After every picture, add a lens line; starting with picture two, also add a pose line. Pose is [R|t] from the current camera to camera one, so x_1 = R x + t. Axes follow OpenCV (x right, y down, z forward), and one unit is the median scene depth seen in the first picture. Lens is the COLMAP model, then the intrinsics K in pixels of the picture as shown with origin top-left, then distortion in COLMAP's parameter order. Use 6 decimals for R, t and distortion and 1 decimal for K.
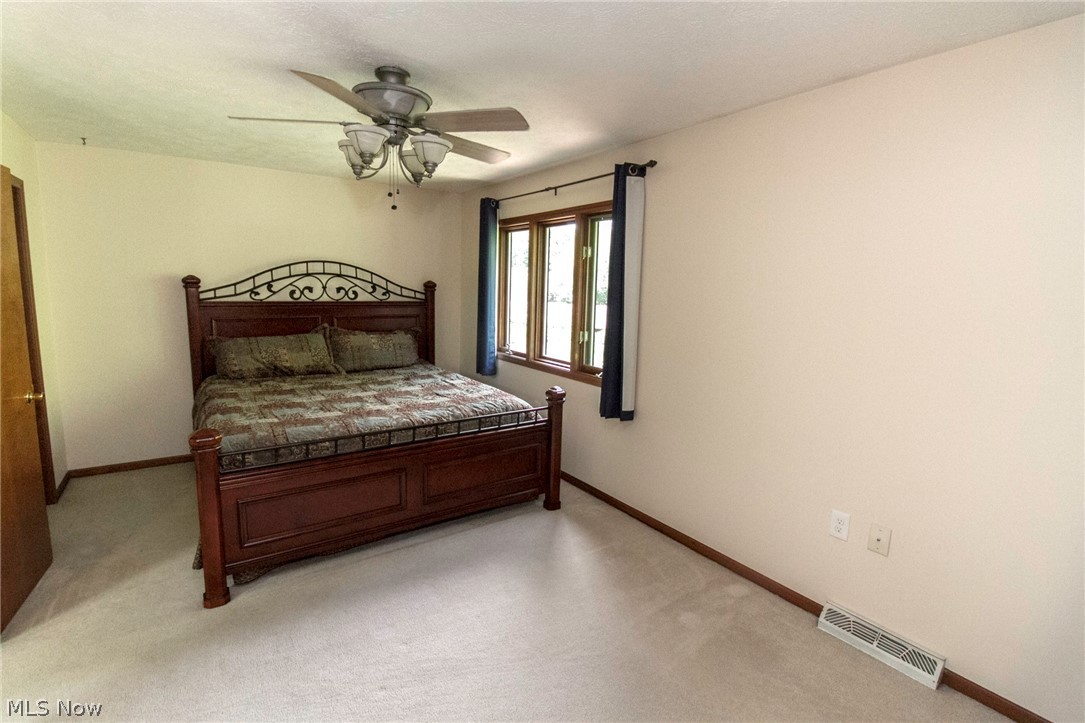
lens RADIAL K [[501.7, 0, 536.6], [0, 501.7, 359.0], [0, 0, 1]] dist [0.001734, -0.014601]
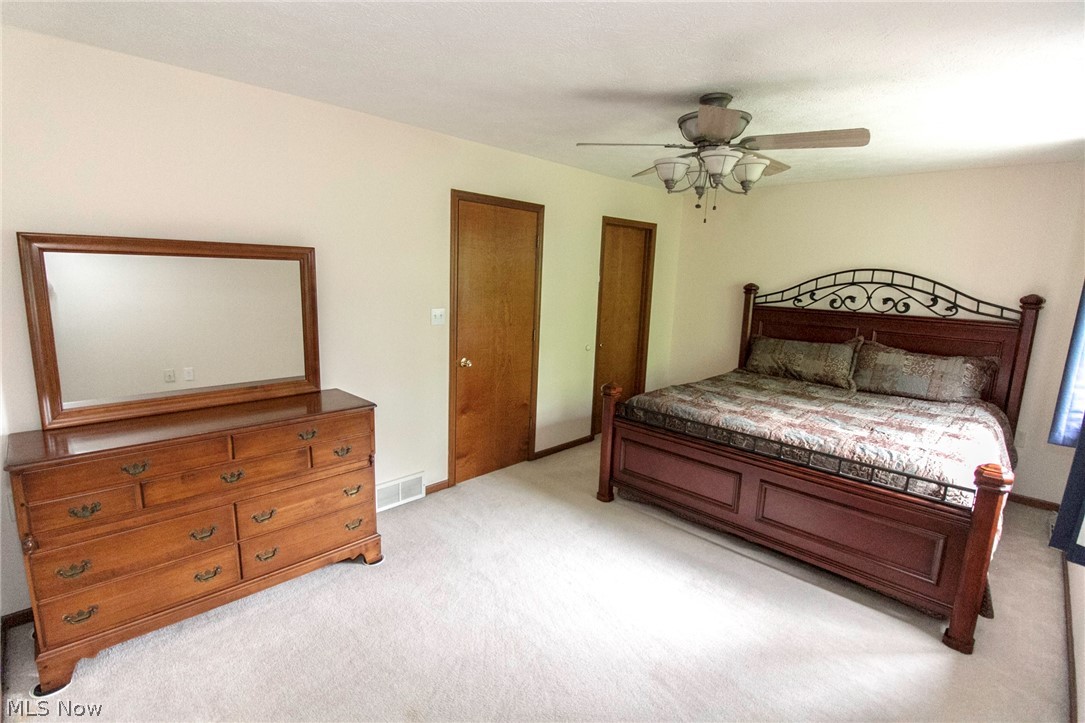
lens RADIAL K [[501.7, 0, 536.6], [0, 501.7, 359.0], [0, 0, 1]] dist [0.001734, -0.014601]
pose [[0.182354, 0.146681, -0.972230, 0.388790], [-0.174634, 0.977920, 0.114784, -0.031476], [0.967600, 0.148853, 0.203943, 0.240098]]
